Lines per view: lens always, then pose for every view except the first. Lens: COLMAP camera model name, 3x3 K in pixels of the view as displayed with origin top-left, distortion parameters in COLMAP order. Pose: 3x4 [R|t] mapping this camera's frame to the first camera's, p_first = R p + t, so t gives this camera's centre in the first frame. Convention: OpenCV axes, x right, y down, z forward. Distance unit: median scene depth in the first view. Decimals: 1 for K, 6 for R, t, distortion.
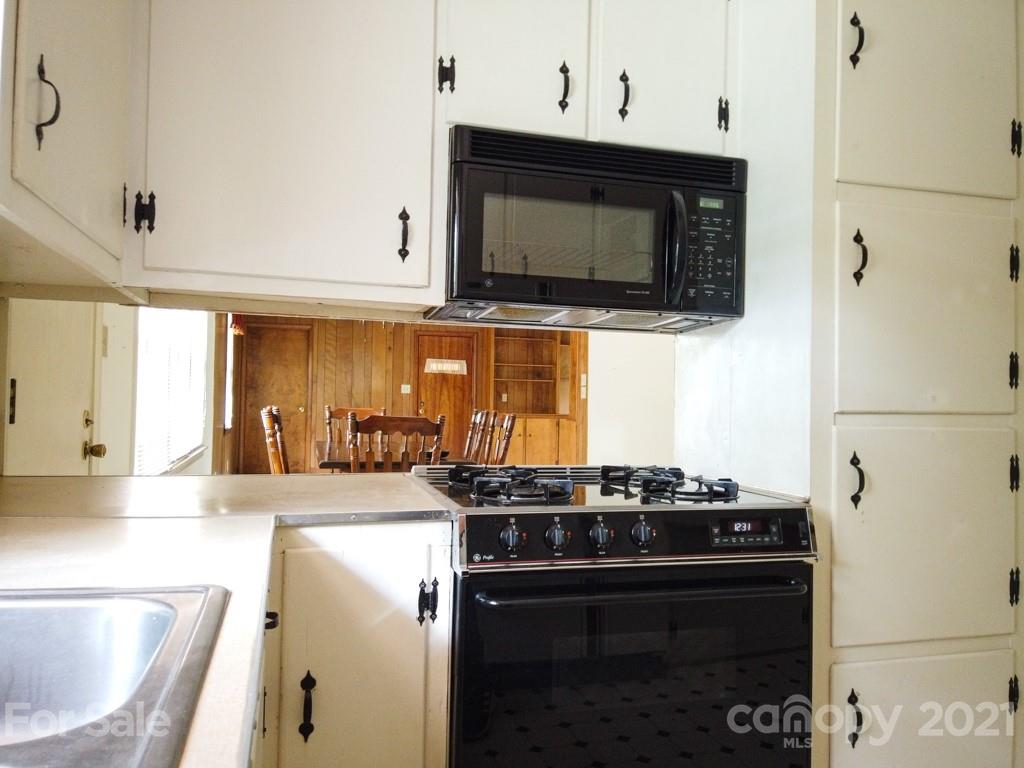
lens RADIAL K [[771.6, 0, 510.7], [0, 771.6, 383.1], [0, 0, 1]] dist [0.040592, 0.007655]
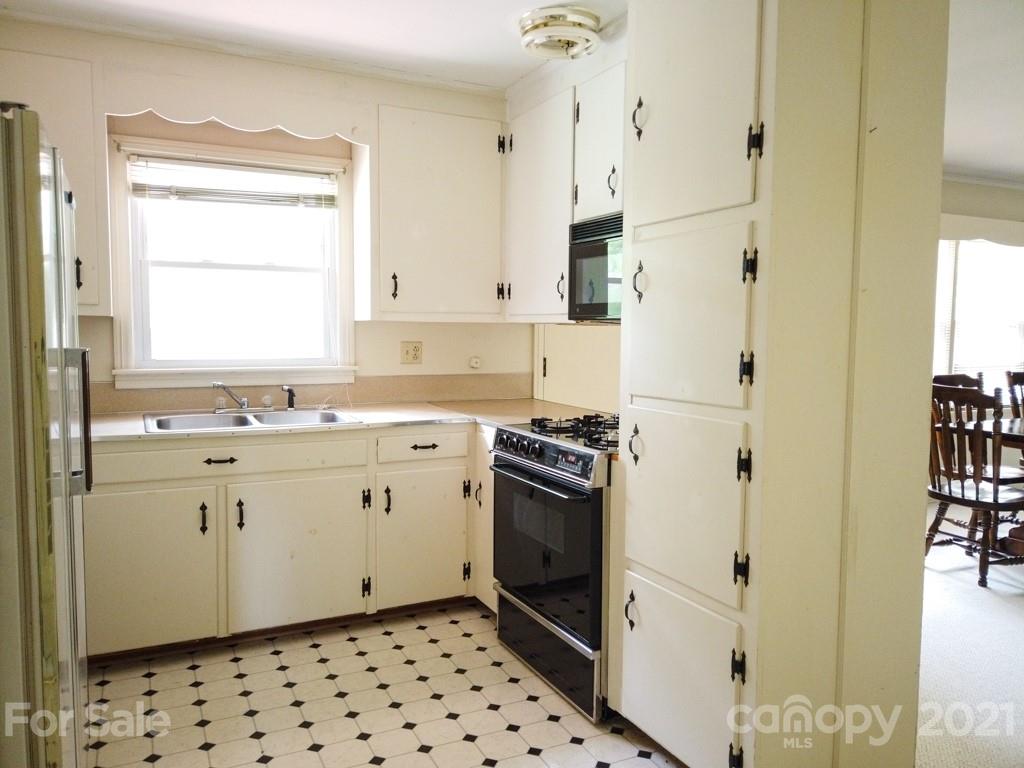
lens RADIAL K [[771.6, 0, 511.8], [0, 771.6, 384.5], [0, 0, 1]] dist [0.040592, 0.007655]
pose [[0.177033, 0.055585, -0.982634, 1.681447], [0.007852, 0.998292, 0.057885, -0.061192], [0.984174, -0.017964, 0.176294, 0.521546]]
